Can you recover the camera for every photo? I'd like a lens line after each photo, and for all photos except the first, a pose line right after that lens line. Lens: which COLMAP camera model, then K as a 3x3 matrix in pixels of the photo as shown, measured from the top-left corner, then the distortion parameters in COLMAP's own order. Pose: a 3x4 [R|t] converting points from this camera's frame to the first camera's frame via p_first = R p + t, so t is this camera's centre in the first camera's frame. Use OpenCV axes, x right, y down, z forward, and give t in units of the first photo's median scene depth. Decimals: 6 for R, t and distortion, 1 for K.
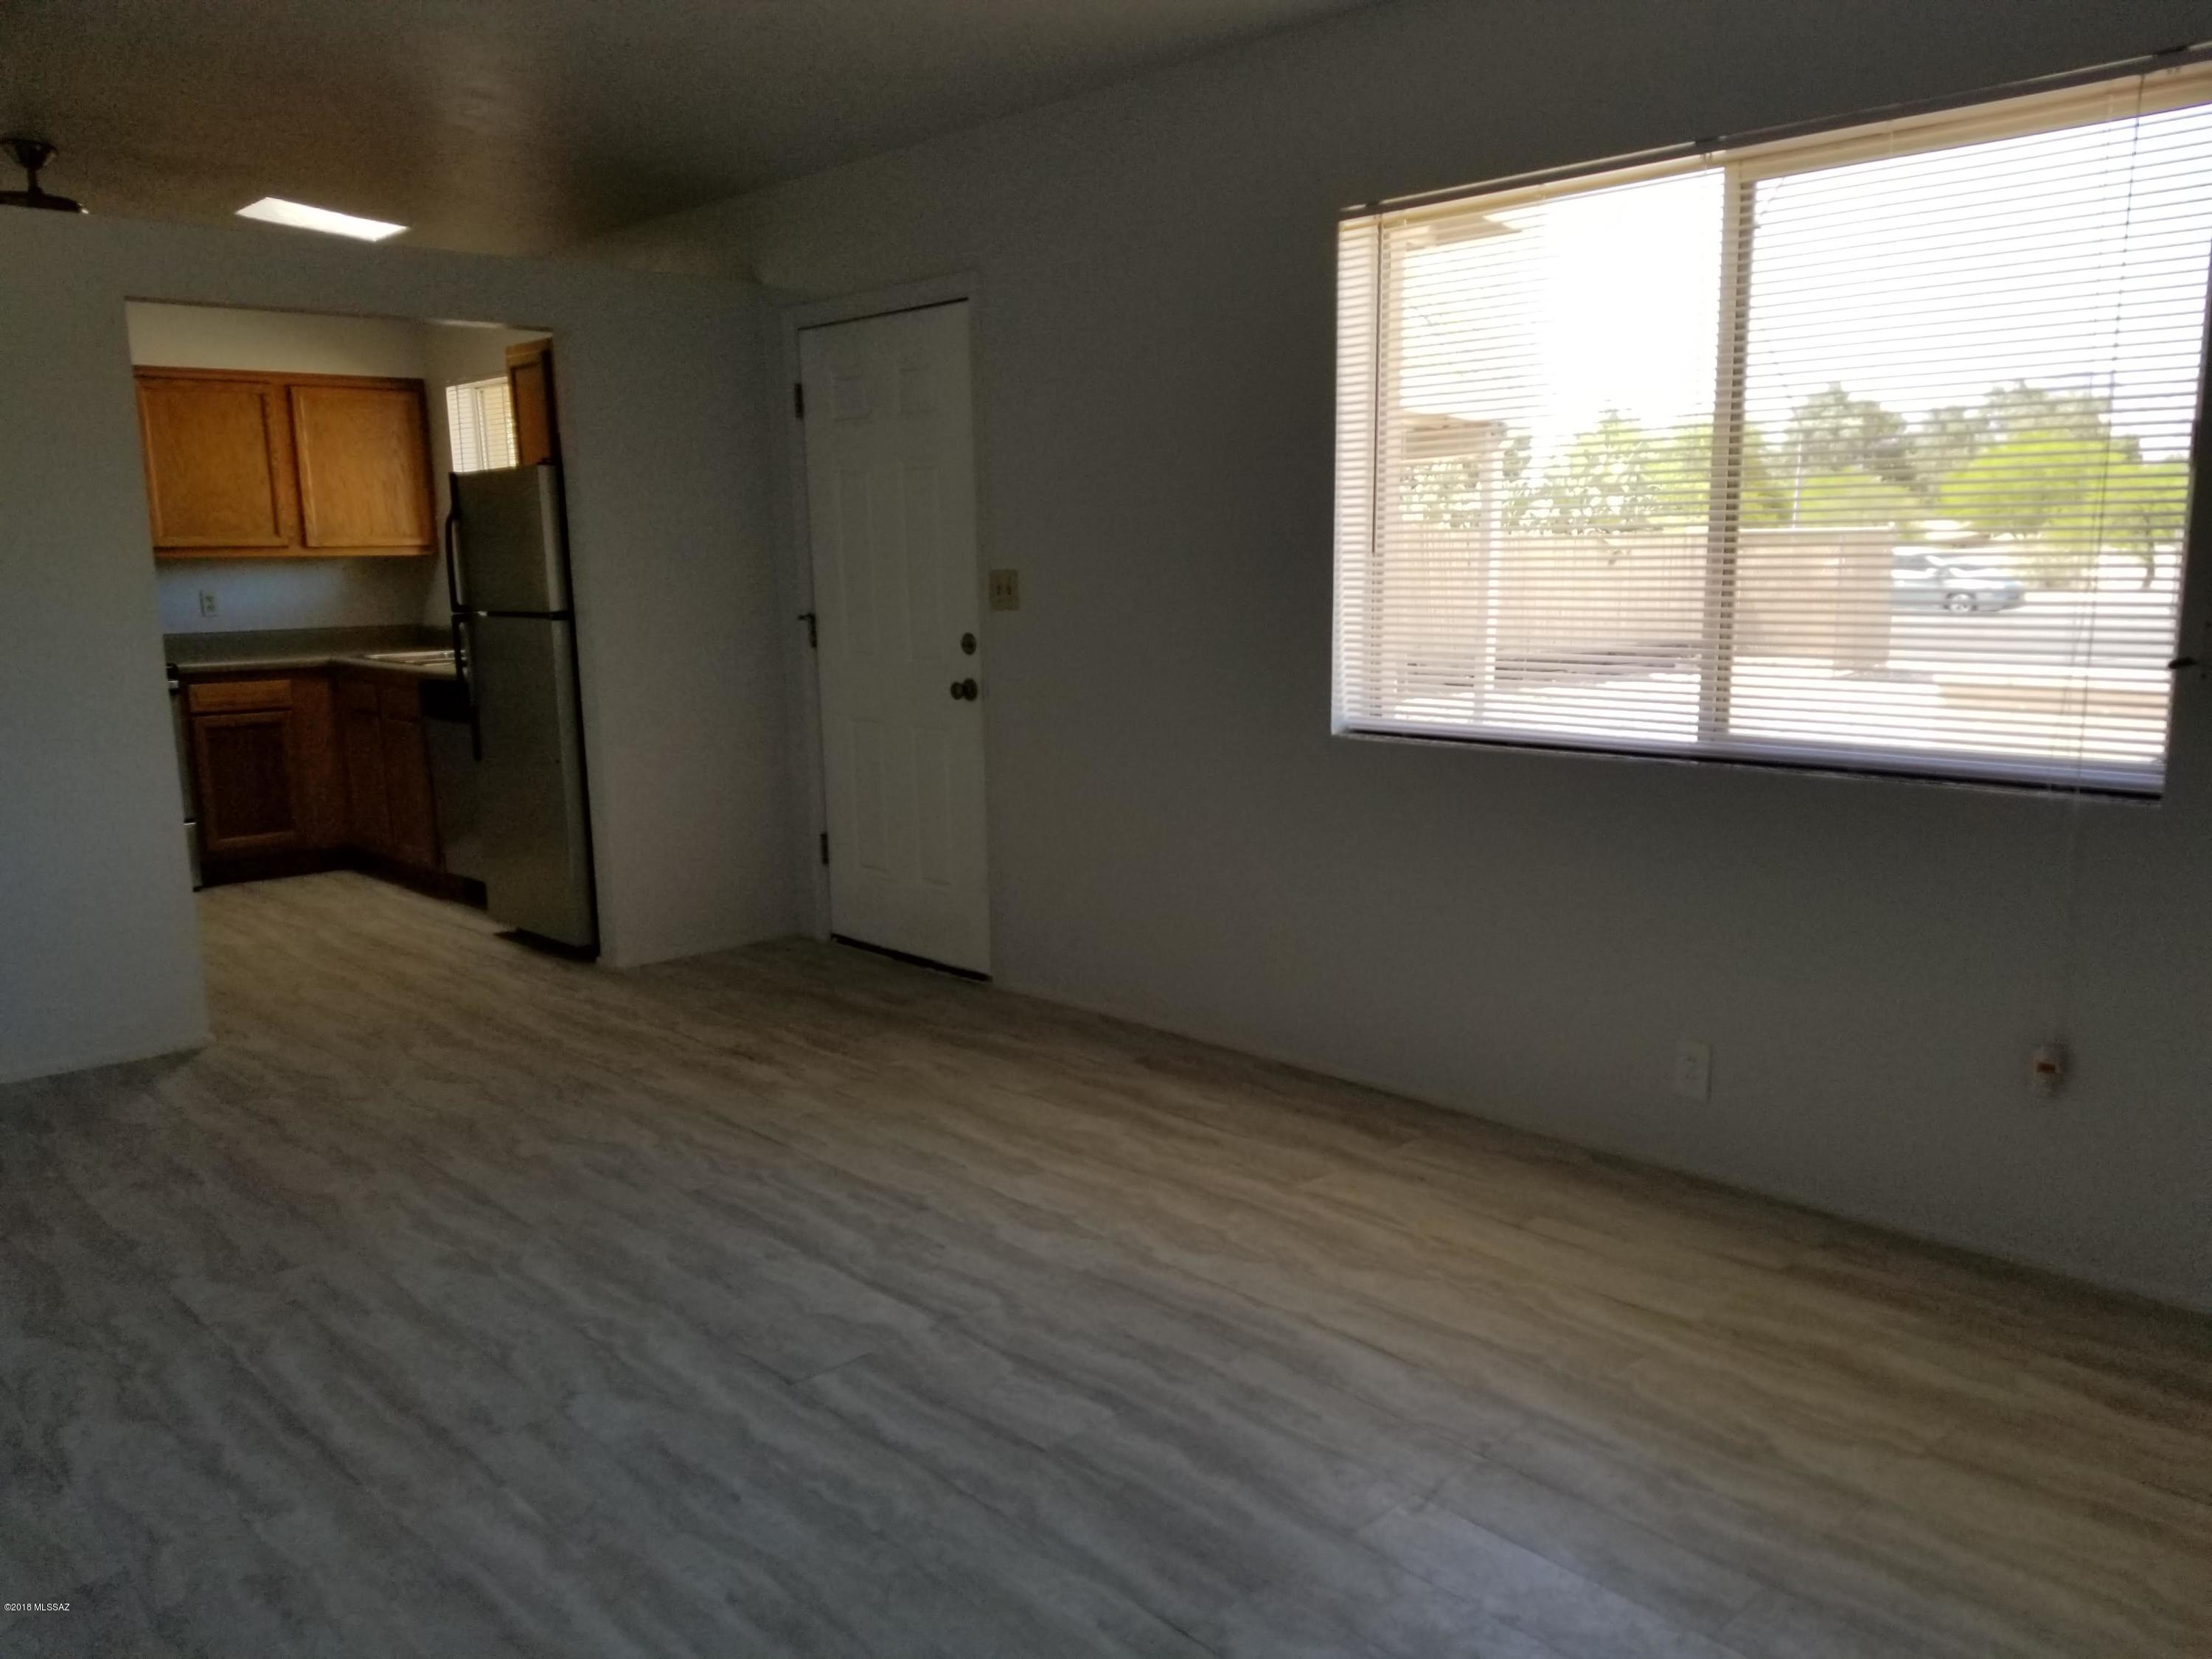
lens RADIAL K [[1715.1, 0, 1106.0], [0, 1715.1, 829.5], [0, 0, 1]] dist [0.158669, -0.249365]
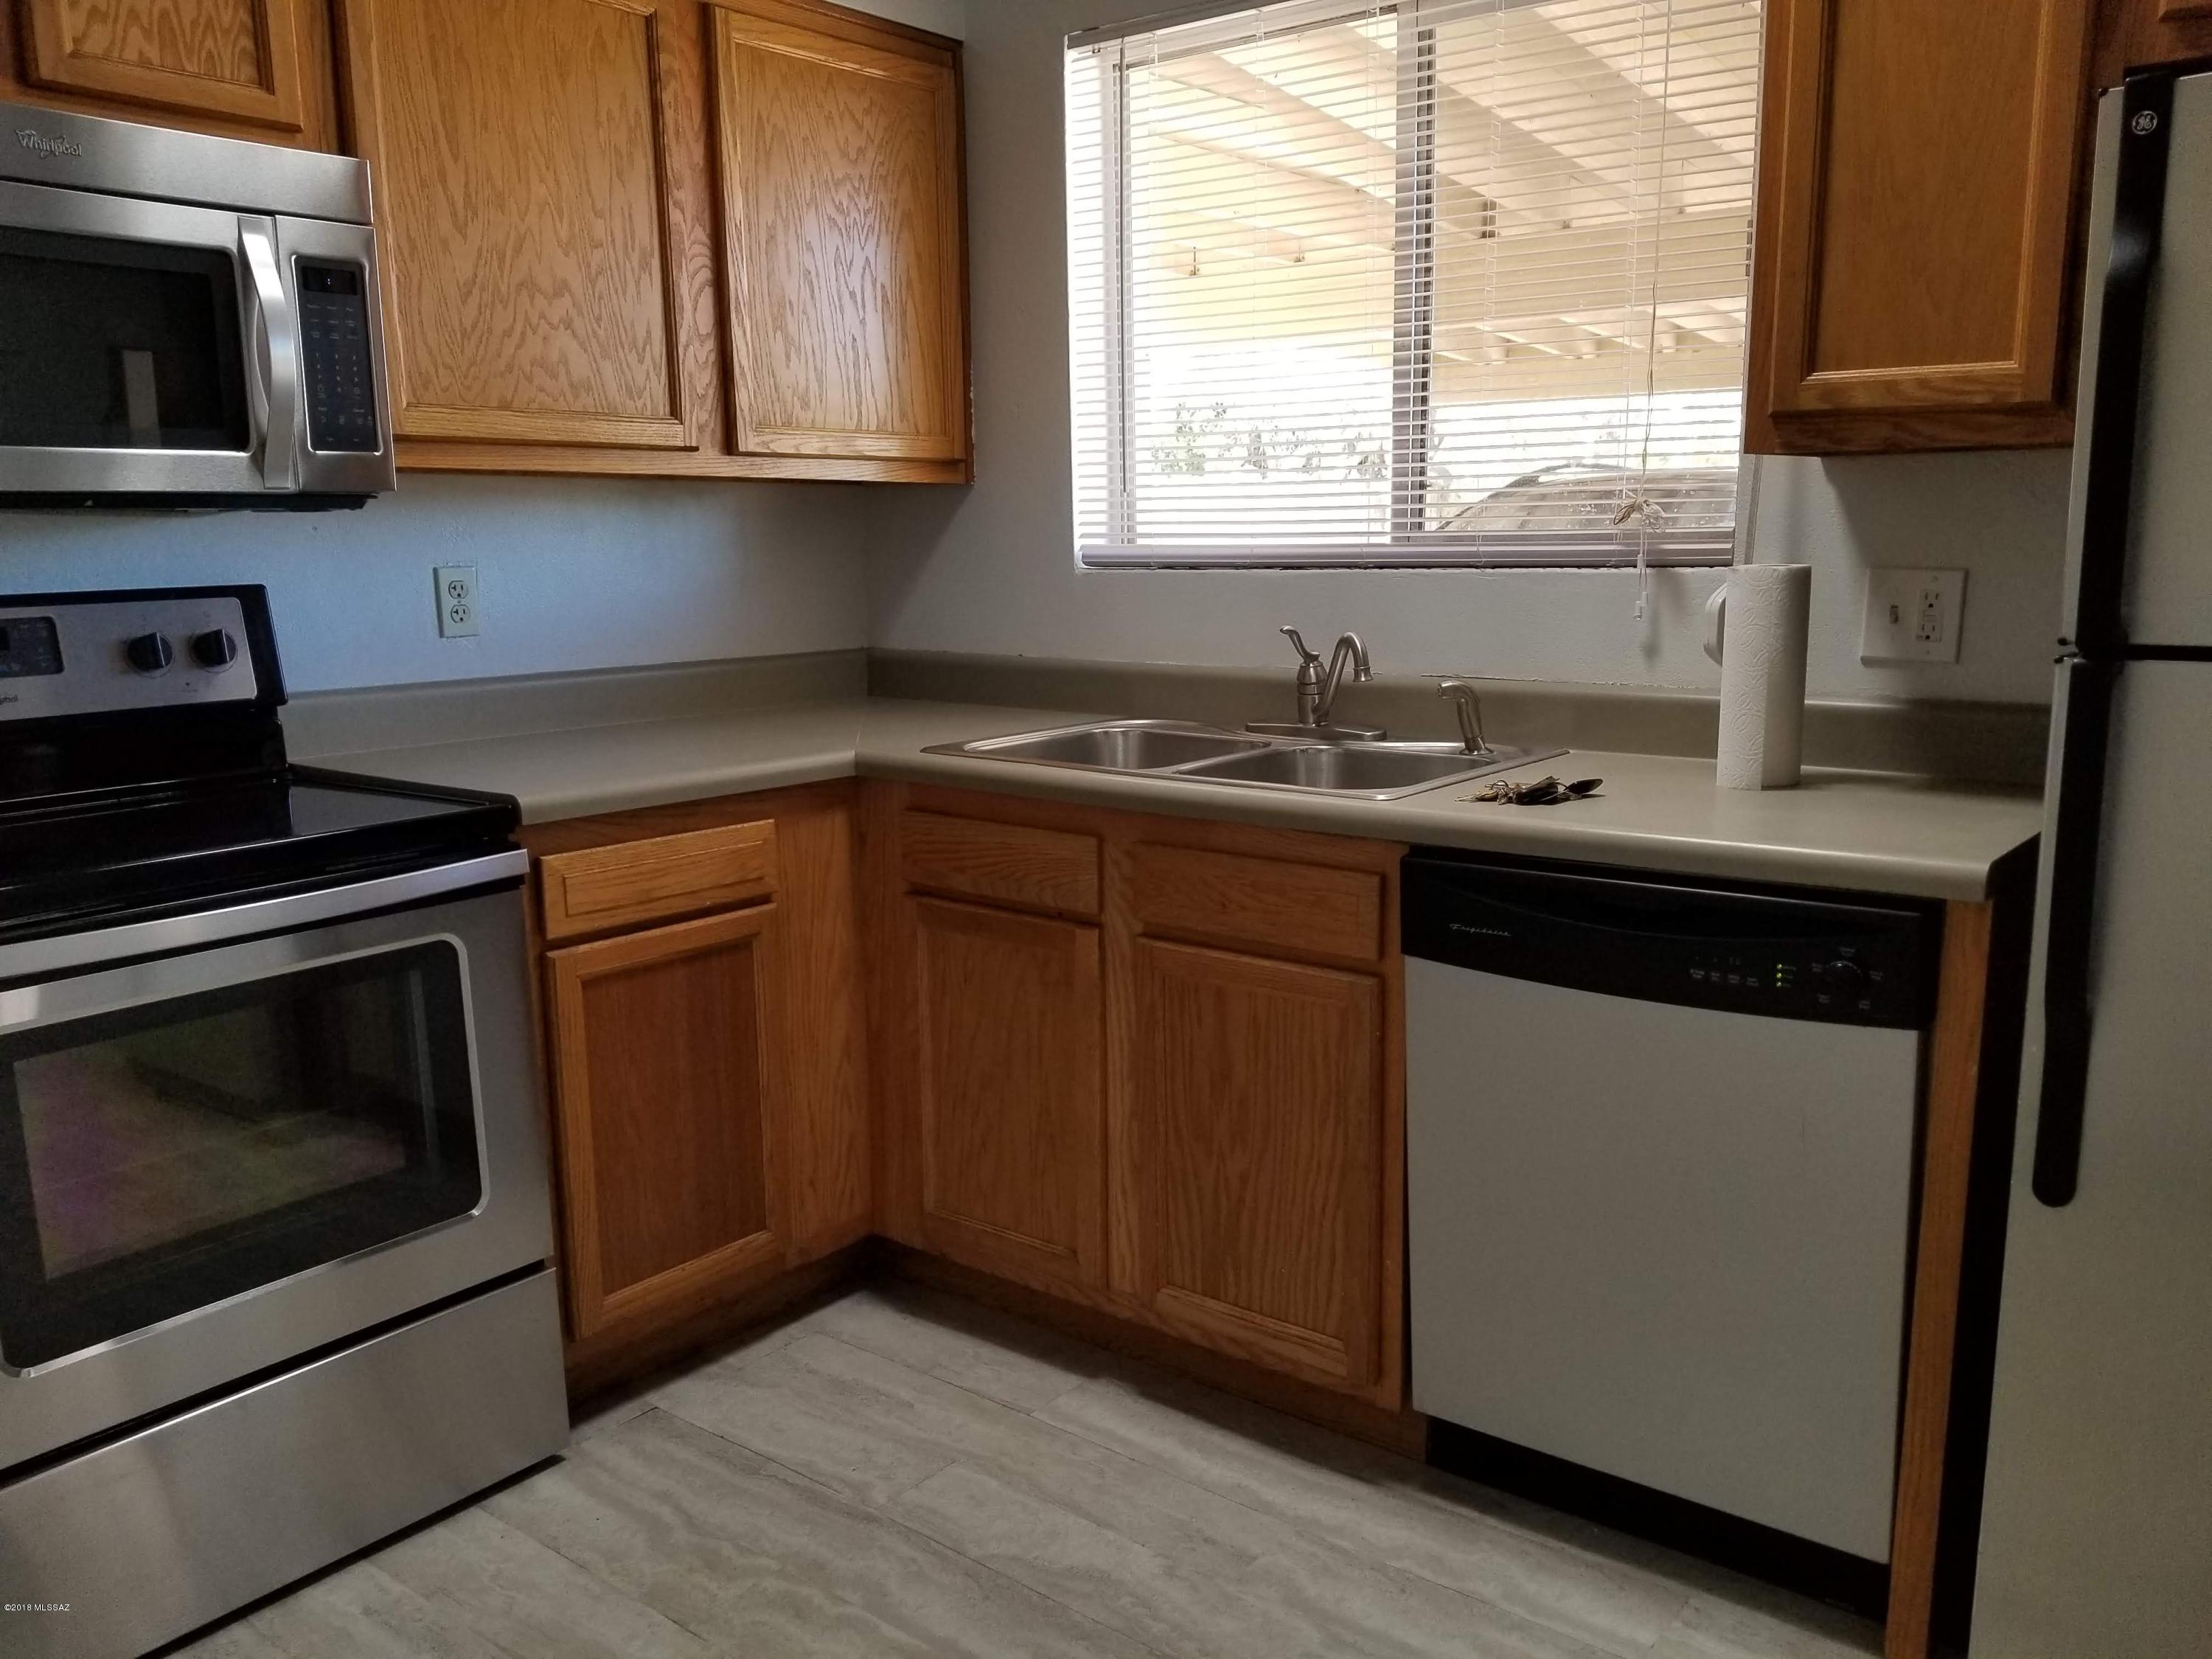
lens RADIAL K [[1738.7, 0, 1106.0], [0, 1738.7, 829.5], [0, 0, 1]] dist [0.049431, -0.087567]
pose [[0.987519, -0.013849, 0.156889, -0.056038], [0.012736, 0.999886, 0.008095, -0.010586], [-0.156983, -0.005995, 0.987583, 0.079509]]
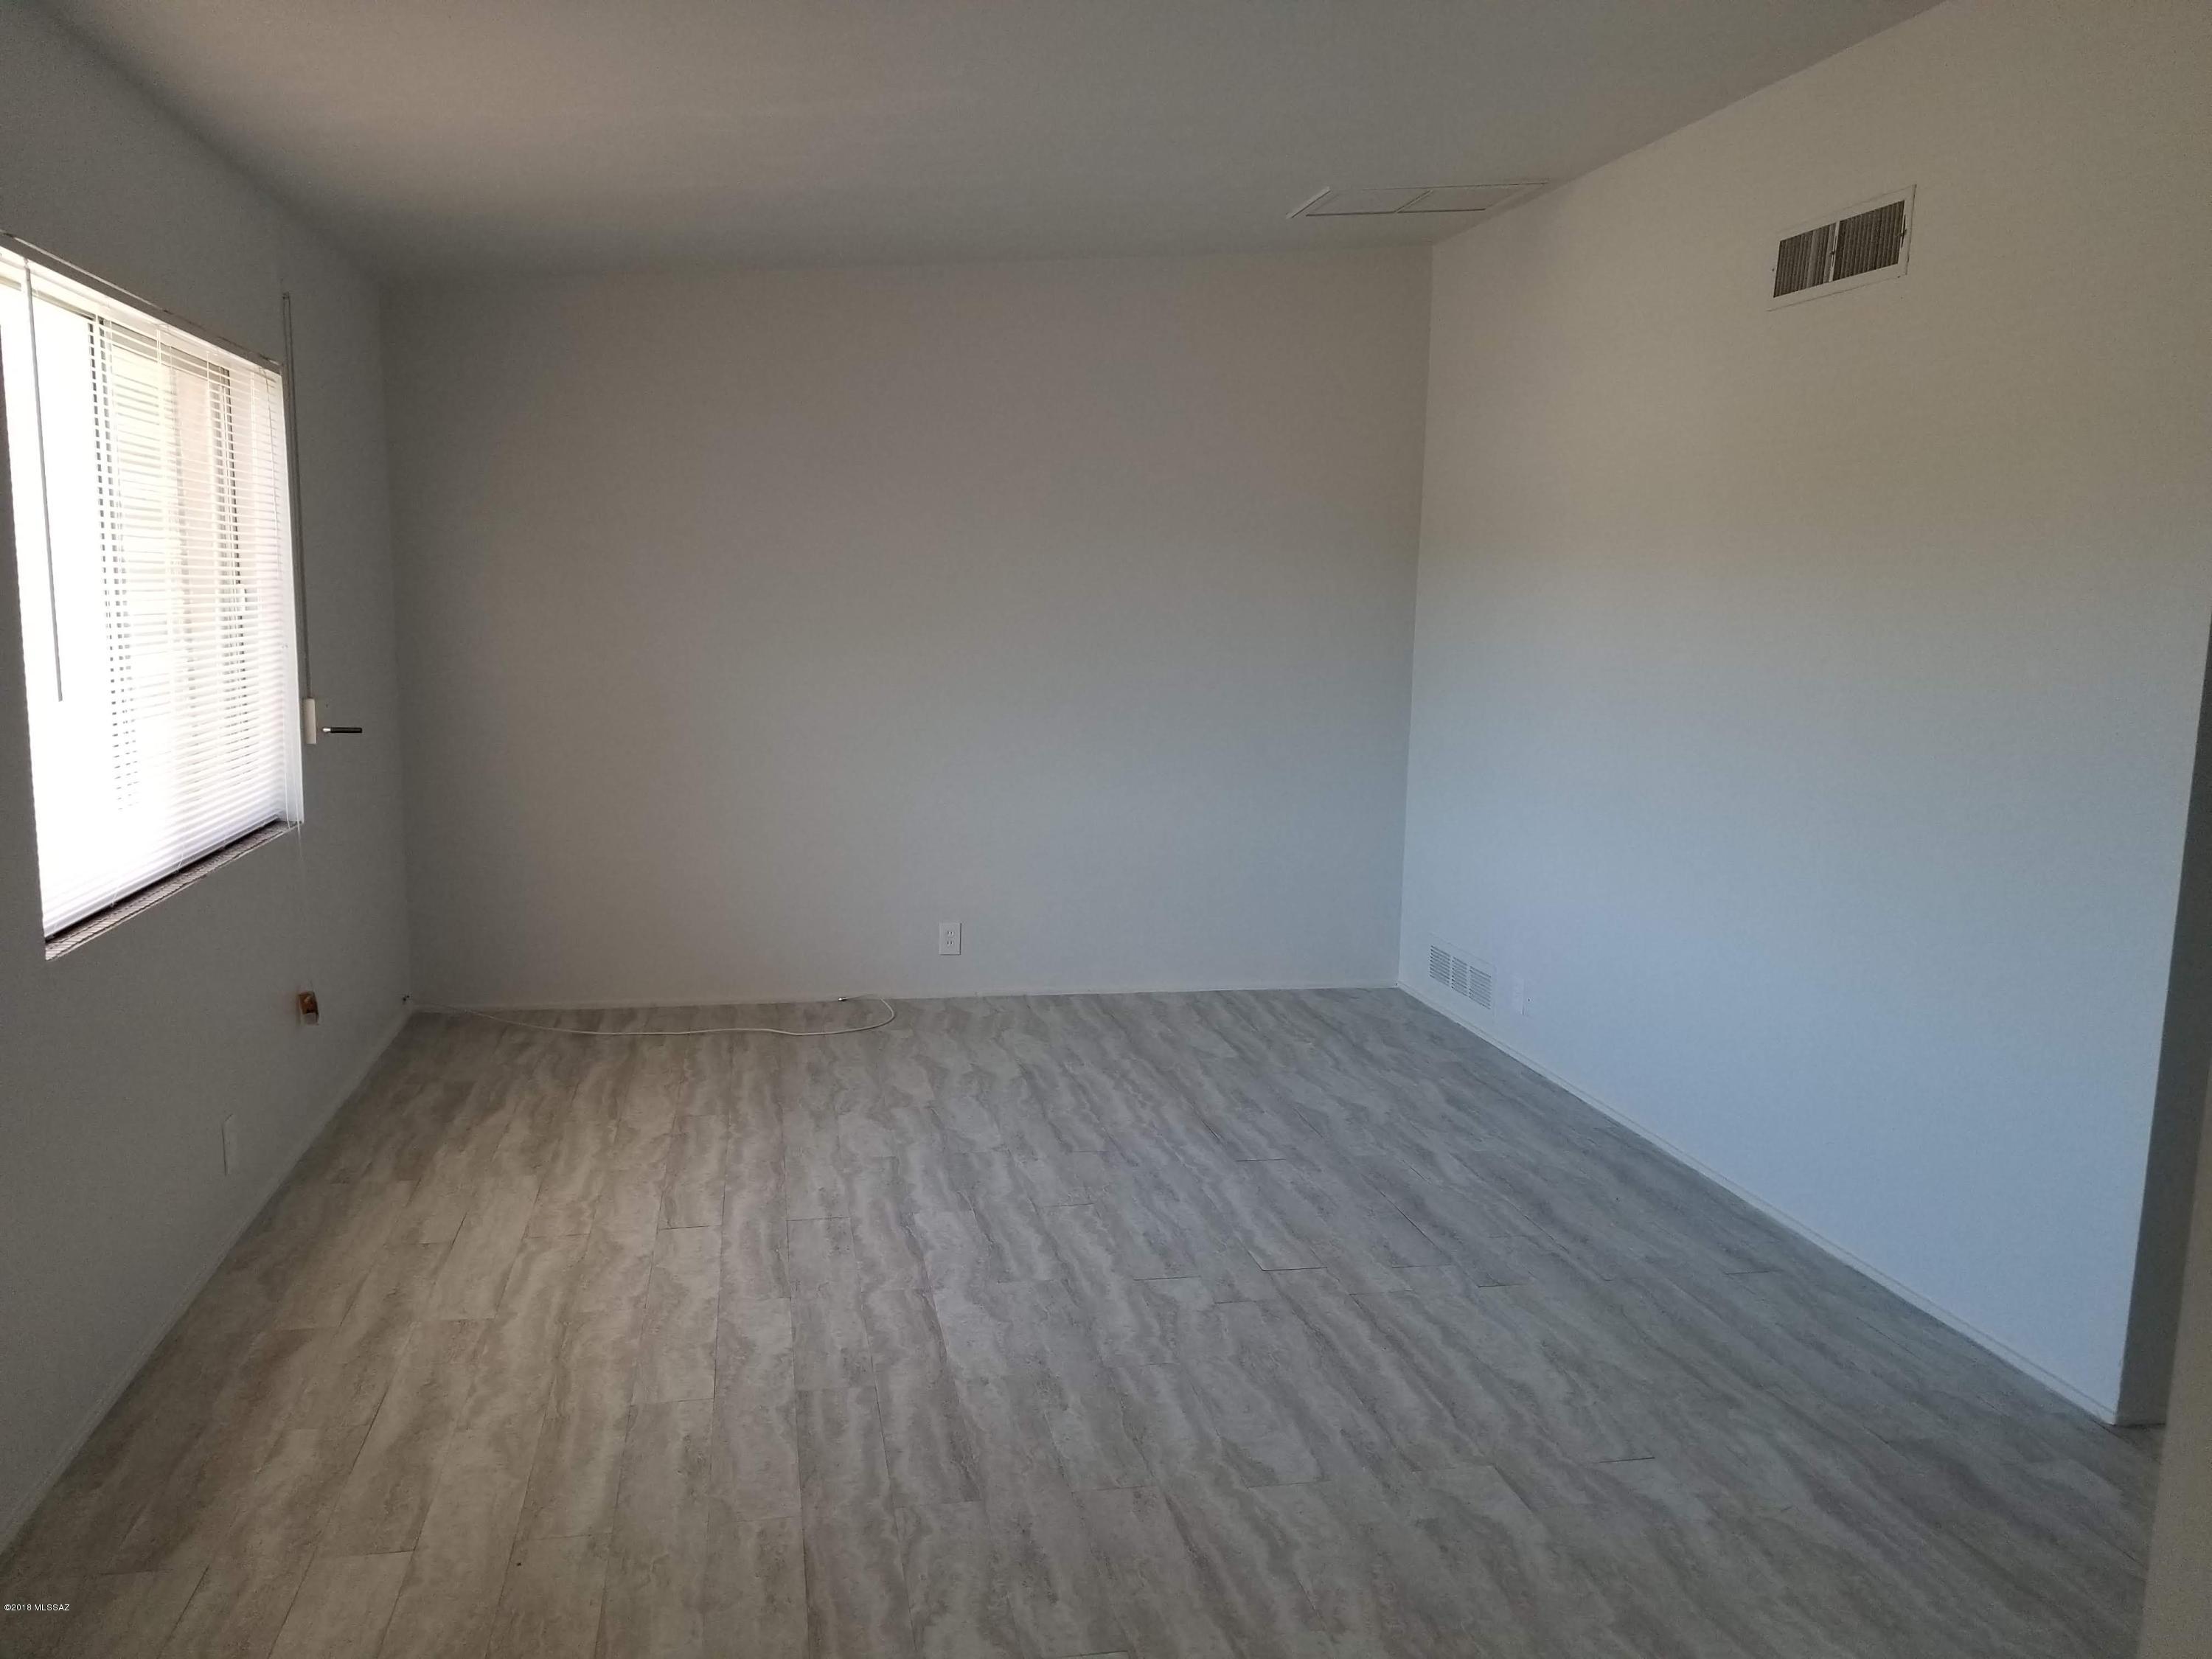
lens RADIAL K [[1715.1, 0, 1106.0], [0, 1715.1, 829.5], [0, 0, 1]] dist [0.158669, -0.249365]
pose [[-0.857176, -0.070590, 0.510163, -0.927398], [0.078101, 0.961290, 0.264237, -0.408575], [-0.509067, 0.266342, -0.818482, 2.107571]]
